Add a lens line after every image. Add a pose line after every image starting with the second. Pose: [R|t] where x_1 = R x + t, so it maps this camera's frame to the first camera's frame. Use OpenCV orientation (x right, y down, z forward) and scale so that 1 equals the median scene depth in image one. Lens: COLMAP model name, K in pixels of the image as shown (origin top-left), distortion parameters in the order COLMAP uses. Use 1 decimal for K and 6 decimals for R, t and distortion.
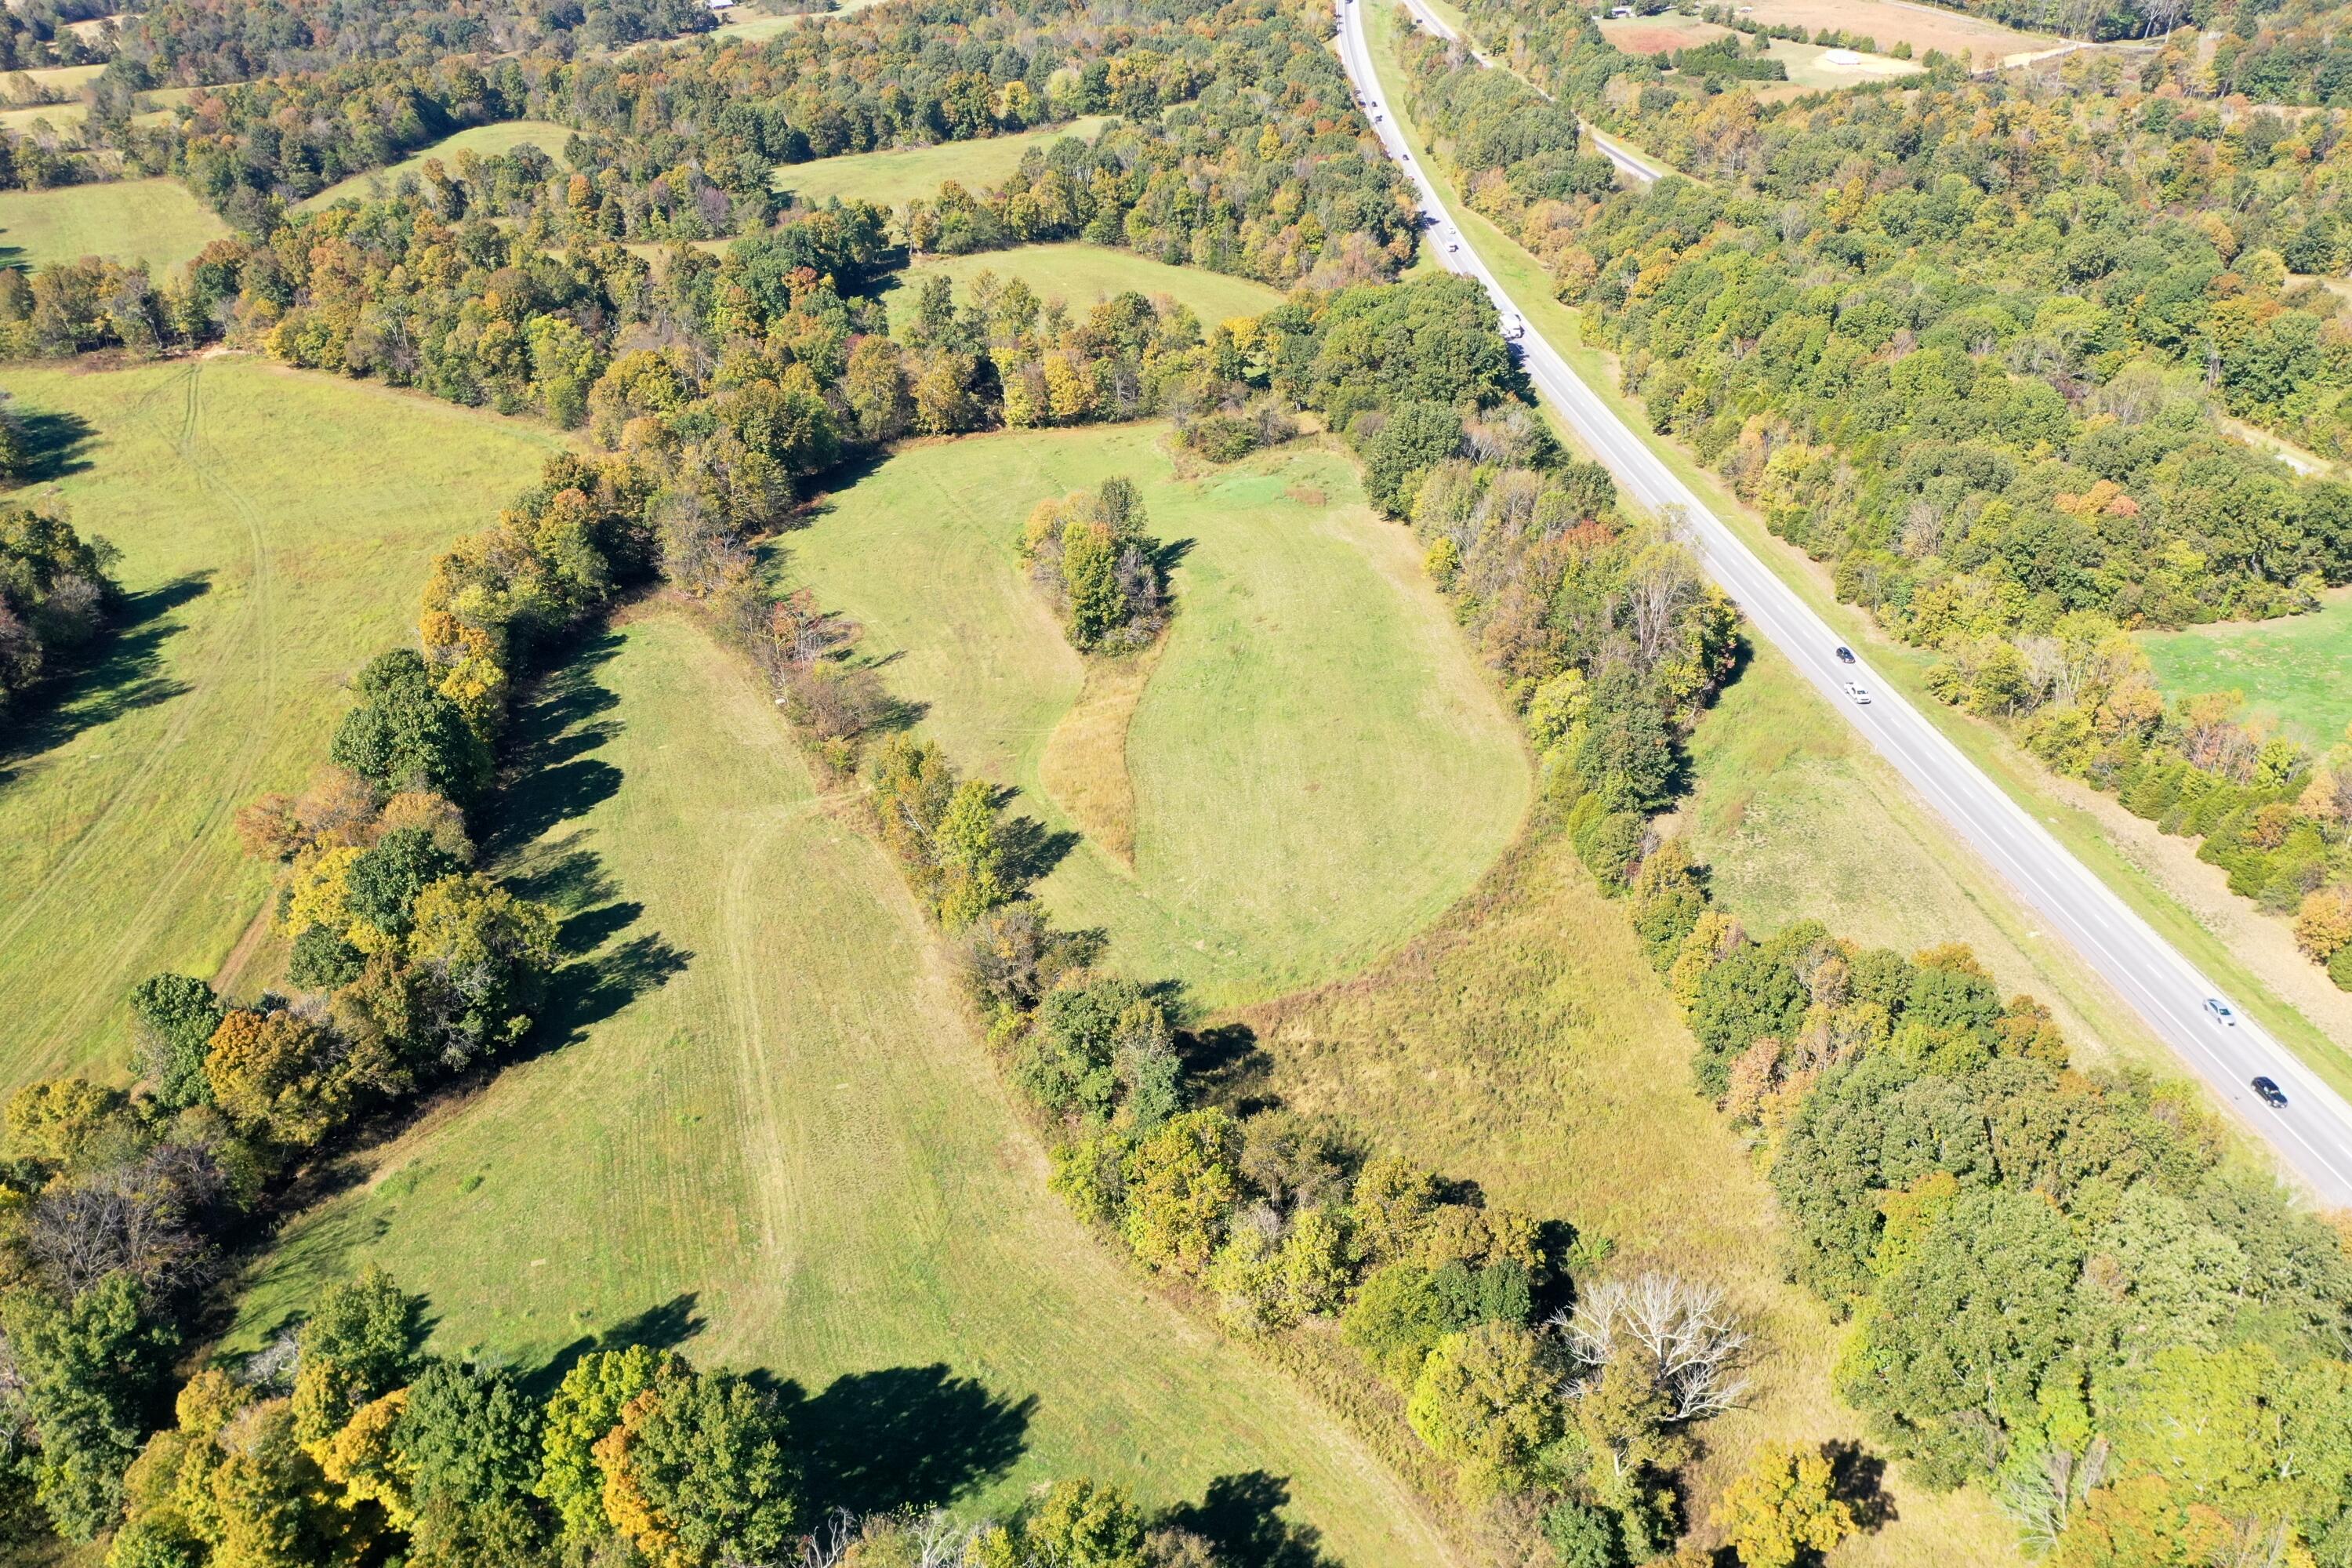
lens RADIAL K [[1856.3, 0, 1164.1], [0, 1856.3, 776.5], [0, 0, 1]] dist [0.003720, 0.009274]
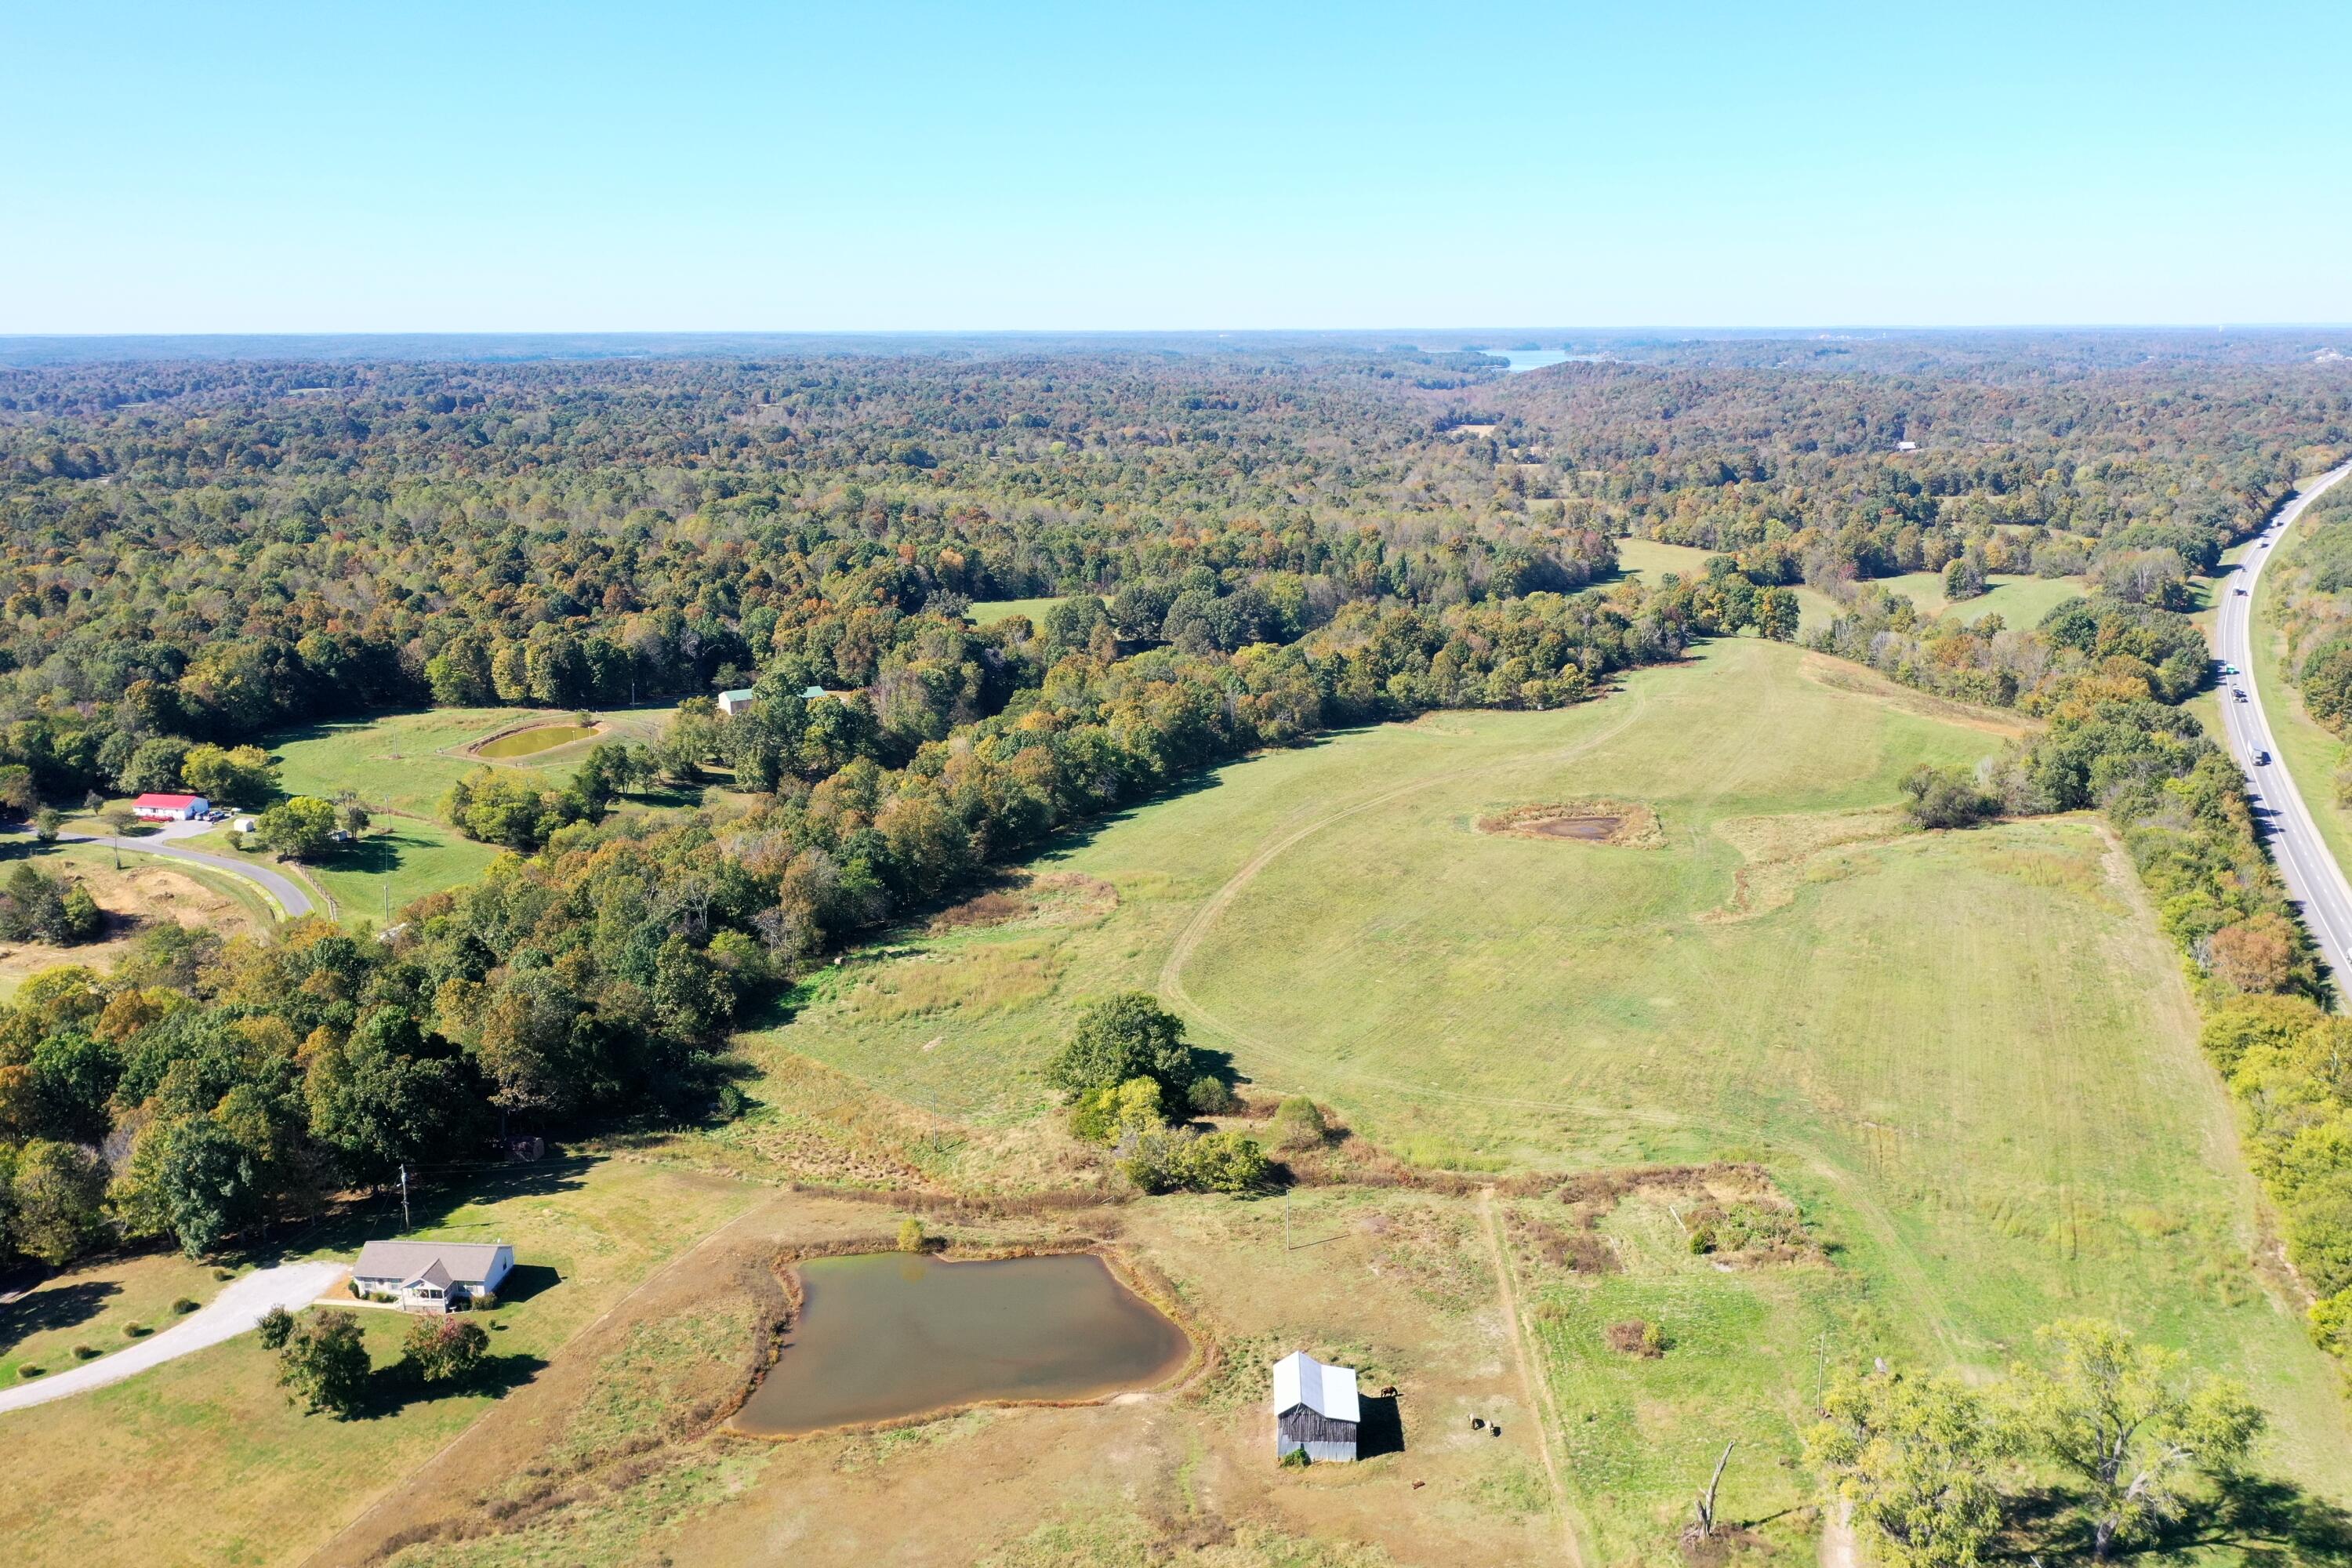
lens RADIAL K [[1856.3, 0, 1172.8], [0, 1856.3, 777.7], [0, 0, 1]] dist [0.003720, 0.009274]
pose [[0.816865, 0.137503, -0.560200, 0.429033], [-0.271222, 0.948678, -0.162630, 0.678285], [0.509088, 0.284785, 0.812236, -1.269338]]
